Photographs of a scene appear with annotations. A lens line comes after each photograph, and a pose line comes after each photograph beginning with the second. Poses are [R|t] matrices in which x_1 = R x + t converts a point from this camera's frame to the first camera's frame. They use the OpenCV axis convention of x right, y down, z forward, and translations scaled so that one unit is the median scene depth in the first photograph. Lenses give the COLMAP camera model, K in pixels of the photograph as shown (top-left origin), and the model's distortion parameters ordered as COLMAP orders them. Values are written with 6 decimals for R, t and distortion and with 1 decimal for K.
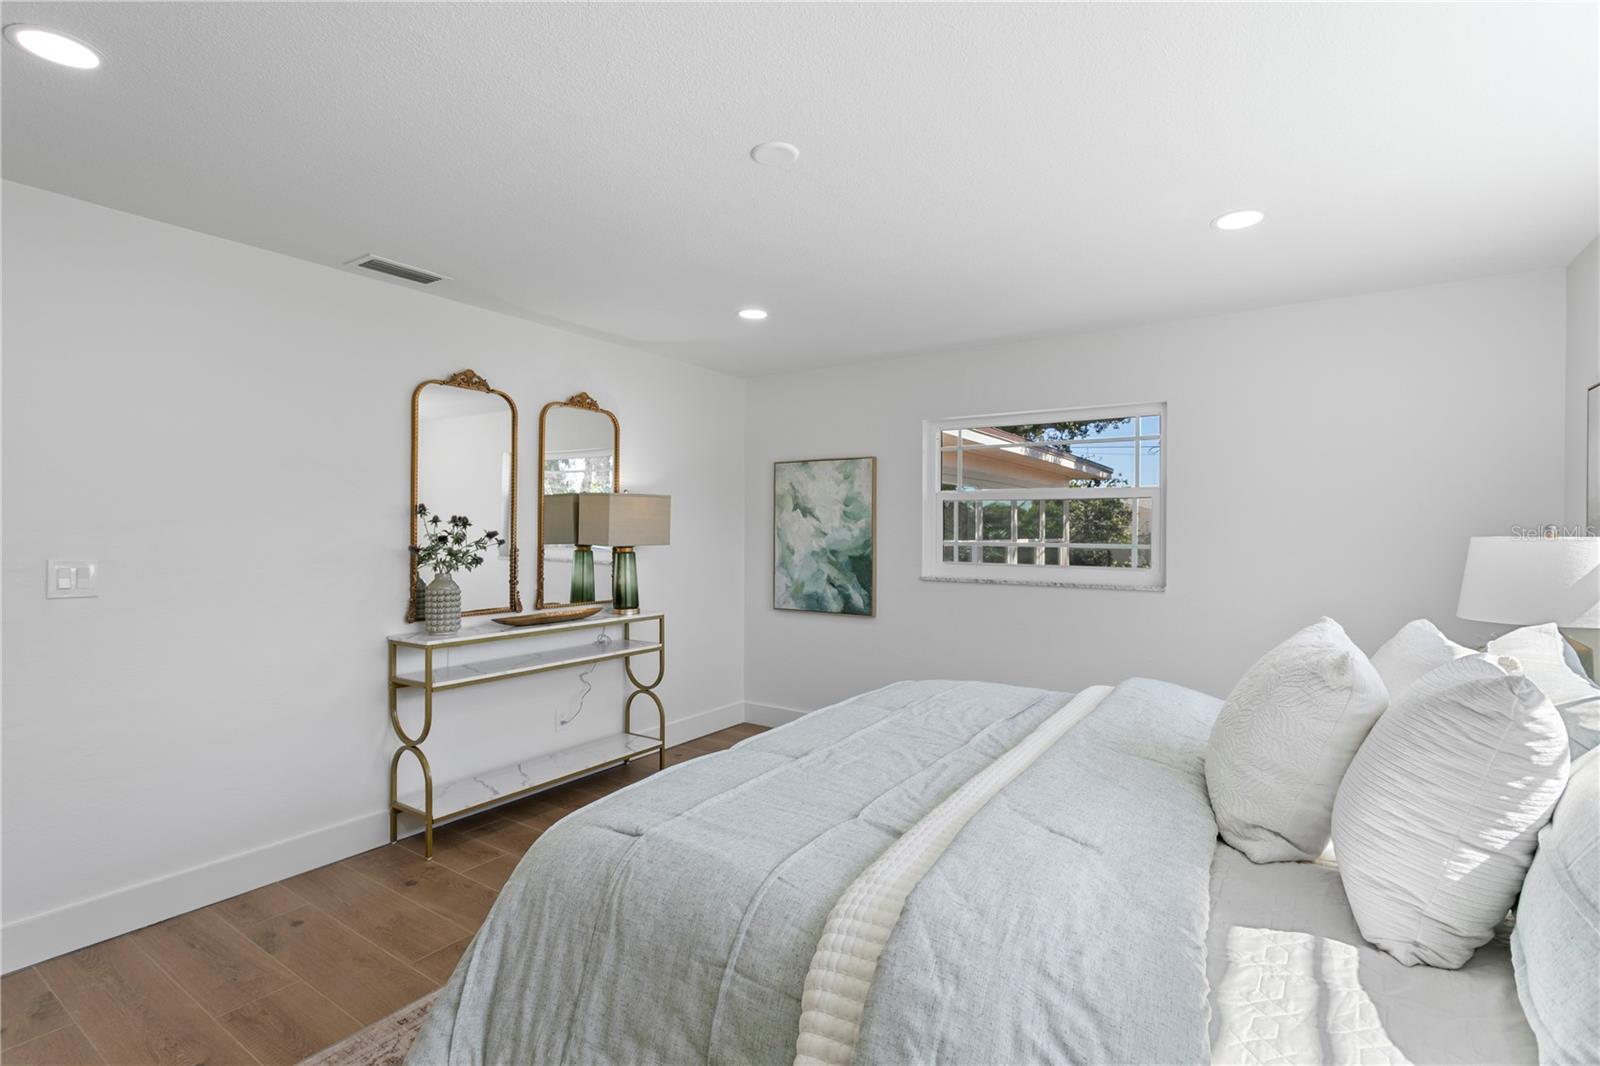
lens RADIAL K [[764.4, 0, 802.9], [0, 764.4, 532.8], [0, 0, 1]] dist [0.005980, 0.000230]
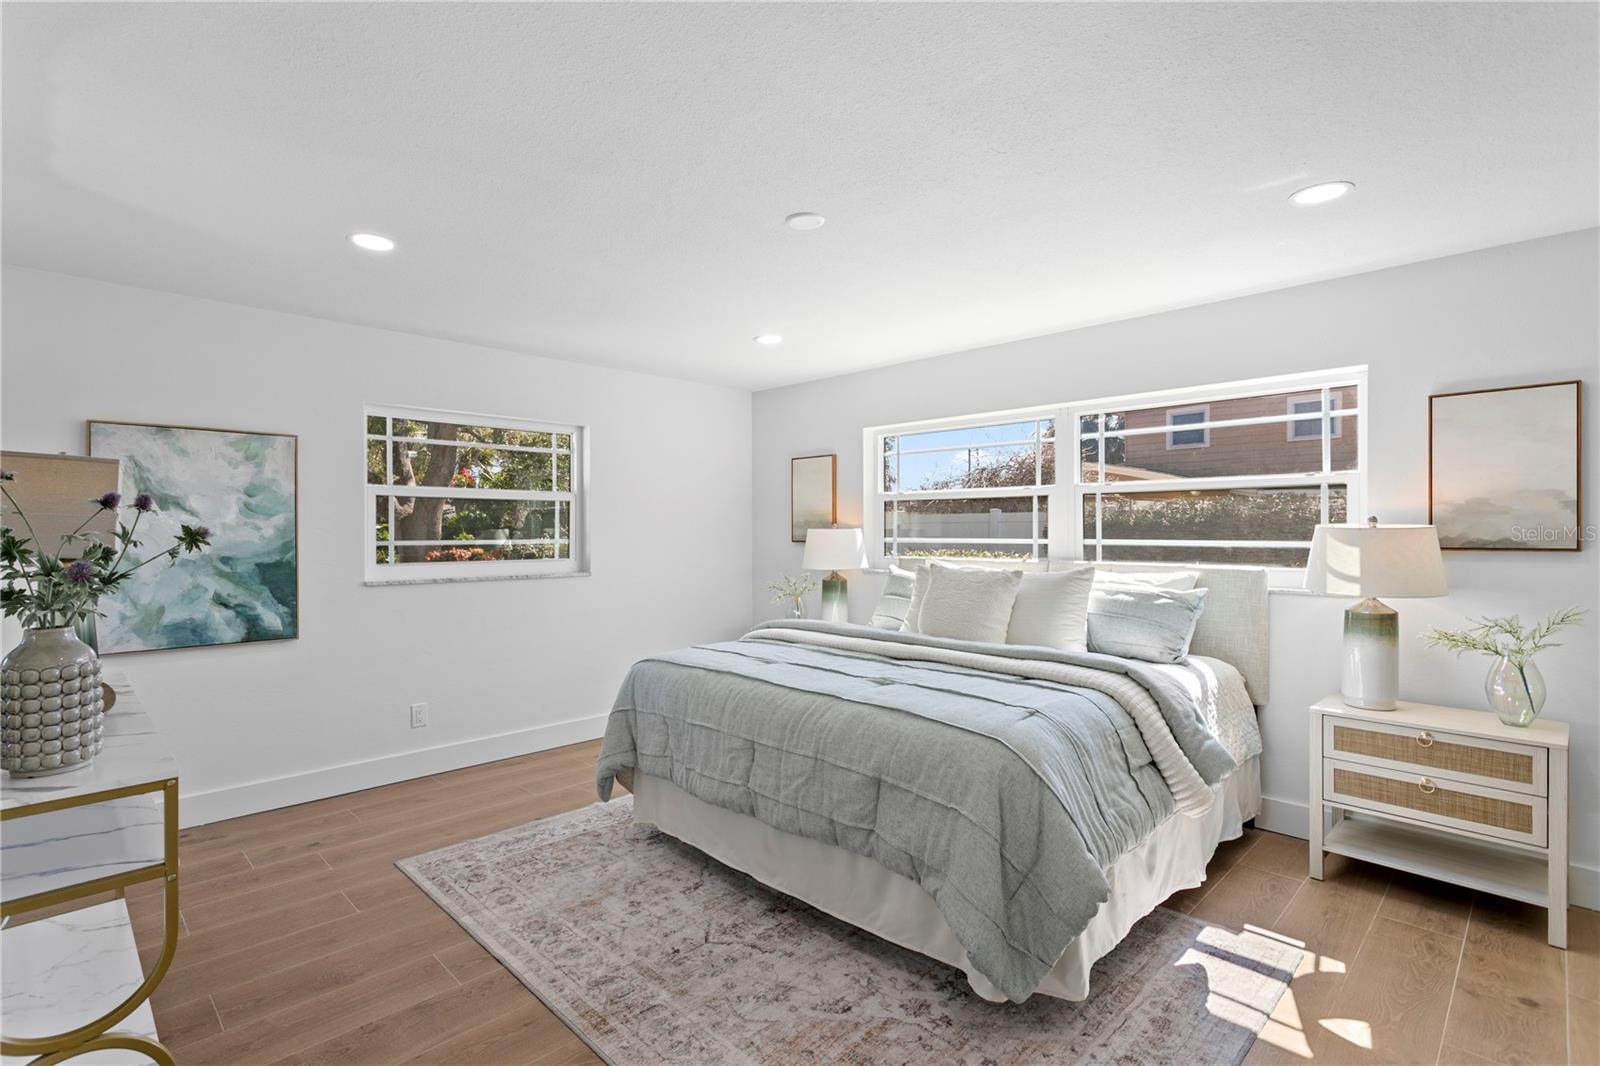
lens RADIAL K [[764.4, 0, 805.9], [0, 764.4, 527.3], [0, 0, 1]] dist [0.005980, 0.000230]
pose [[0.174760, -0.002841, 0.984607, -0.581948], [0.001738, 0.999995, 0.002577, -0.006063], [-0.984610, 0.001261, 0.174764, 0.338332]]
